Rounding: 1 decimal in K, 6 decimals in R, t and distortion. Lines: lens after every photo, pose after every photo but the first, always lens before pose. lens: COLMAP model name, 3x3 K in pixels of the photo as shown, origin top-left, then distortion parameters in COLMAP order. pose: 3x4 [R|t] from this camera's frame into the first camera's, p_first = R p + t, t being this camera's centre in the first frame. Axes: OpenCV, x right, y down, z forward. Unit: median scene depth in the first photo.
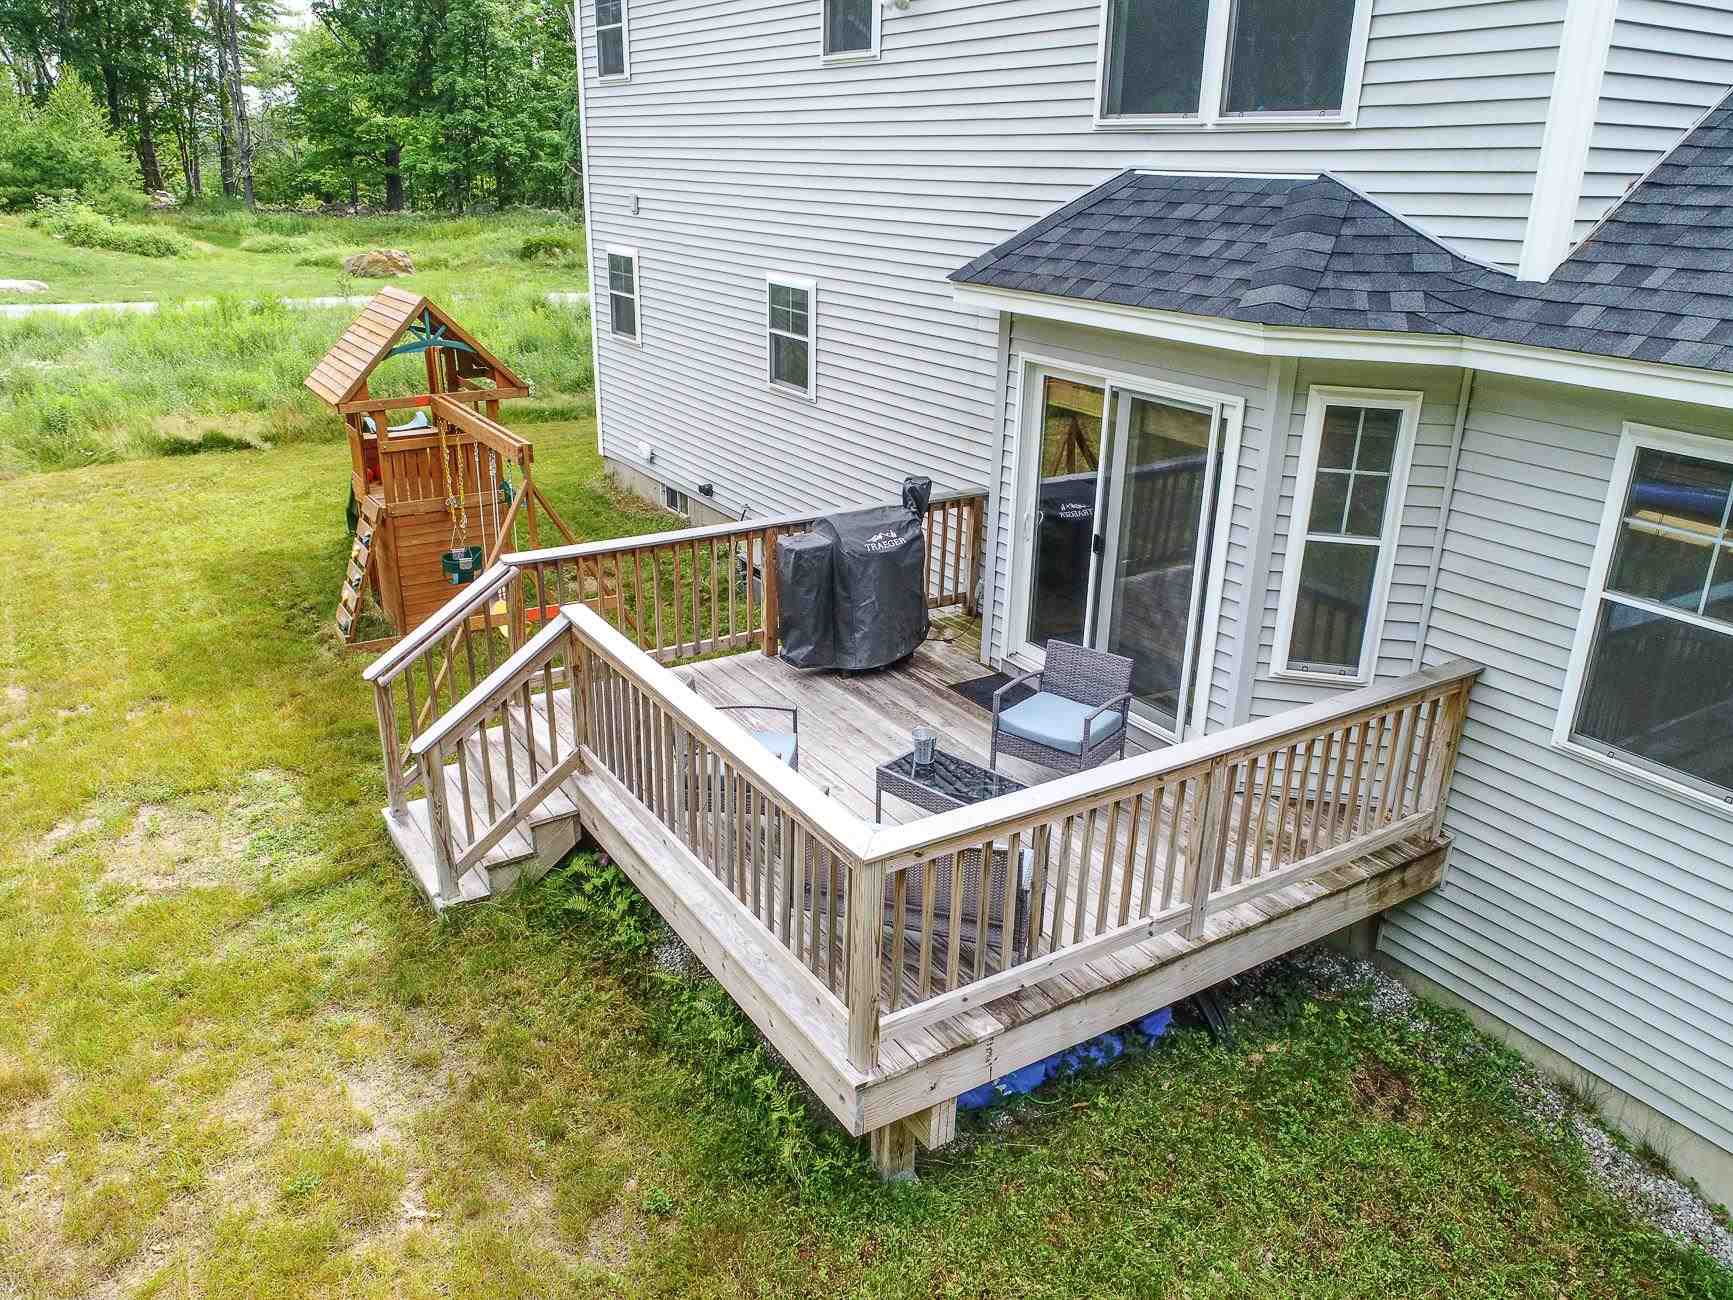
lens RADIAL K [[1294.9, 0, 866.5], [0, 1294.9, 650.0], [0, 0, 1]] dist [-0.006952, 0.002342]
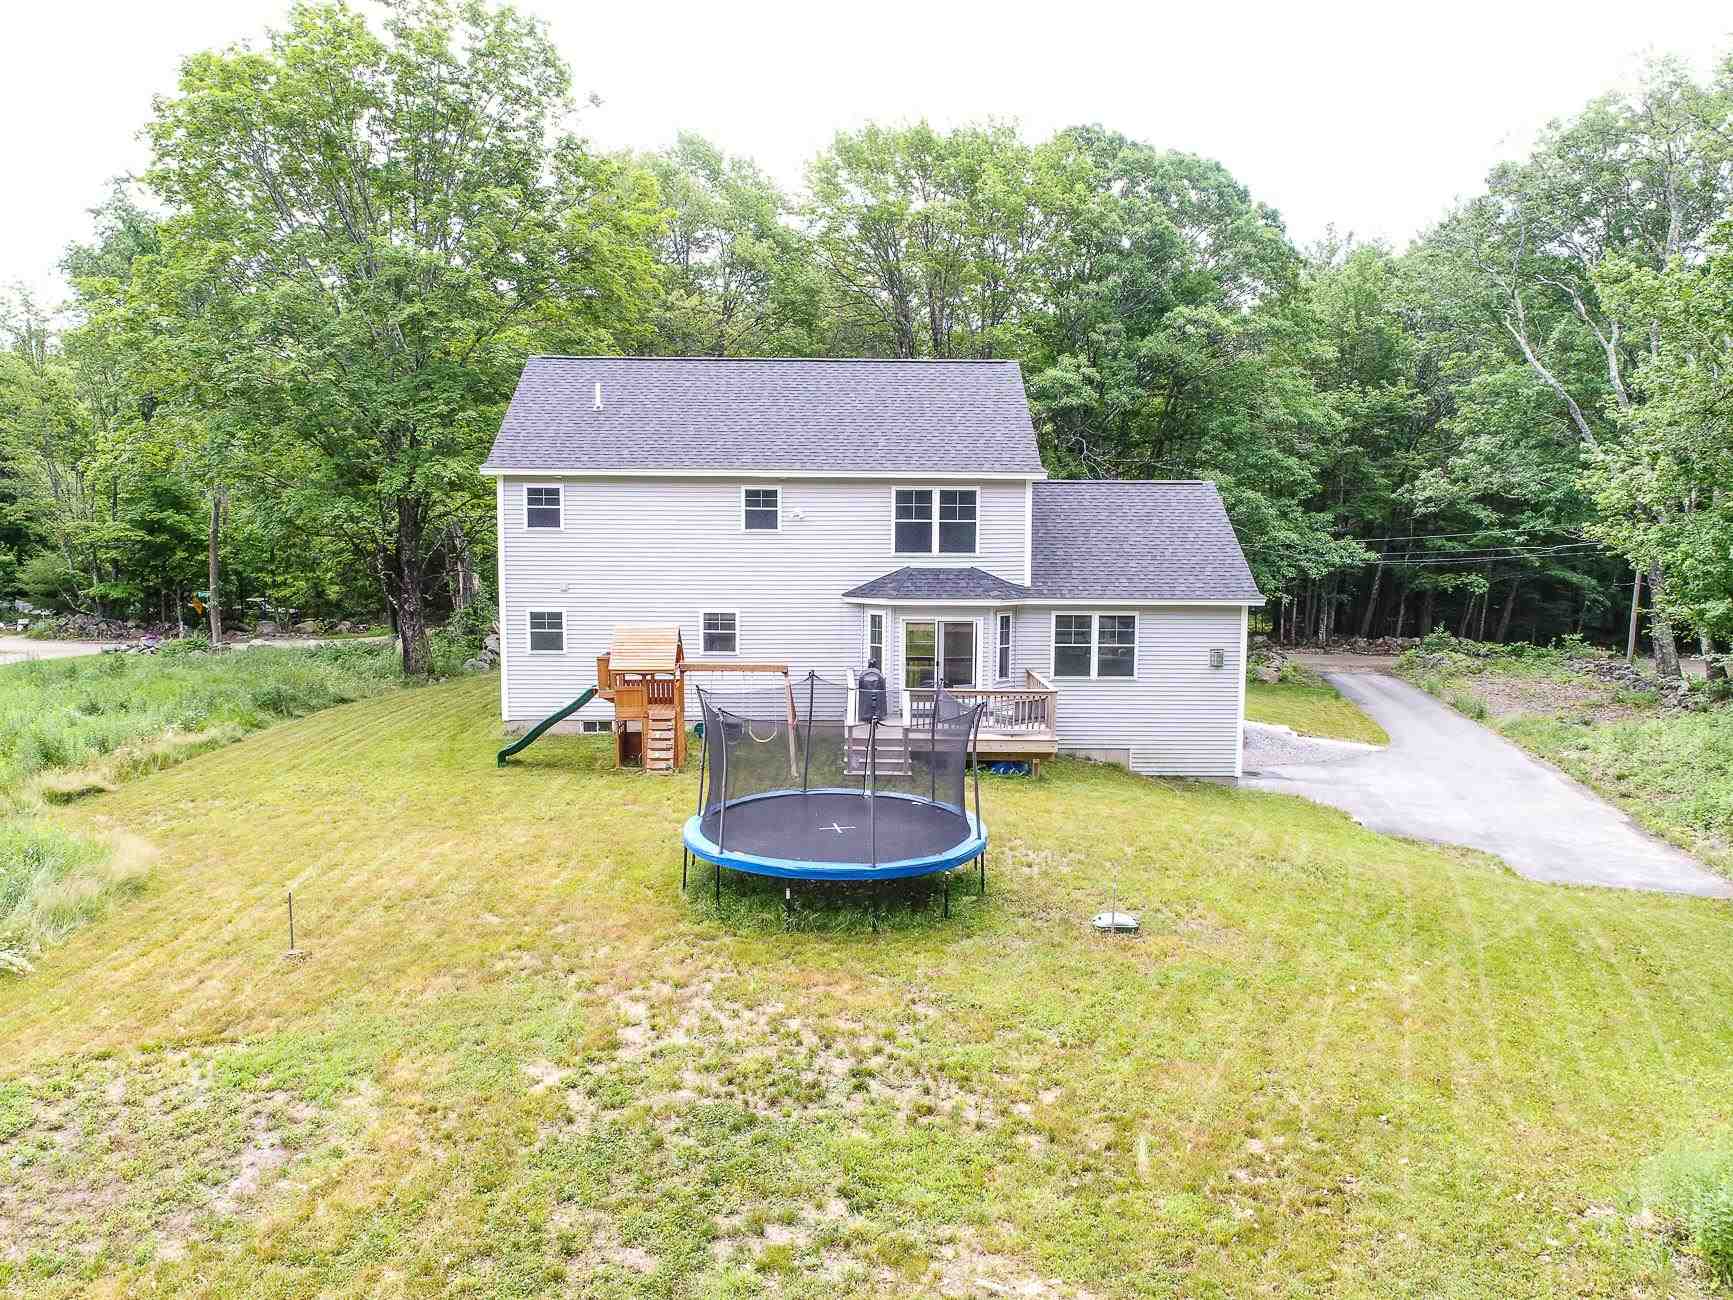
lens RADIAL K [[1294.9, 0, 866.5], [0, 1294.9, 650.0], [0, 0, 1]] dist [-0.006952, 0.002342]
pose [[0.510901, -0.093523, 0.854537, -3.301660], [0.309581, 0.947382, -0.081405, 0.125407], [-0.801960, 0.306139, 0.512971, -0.779840]]
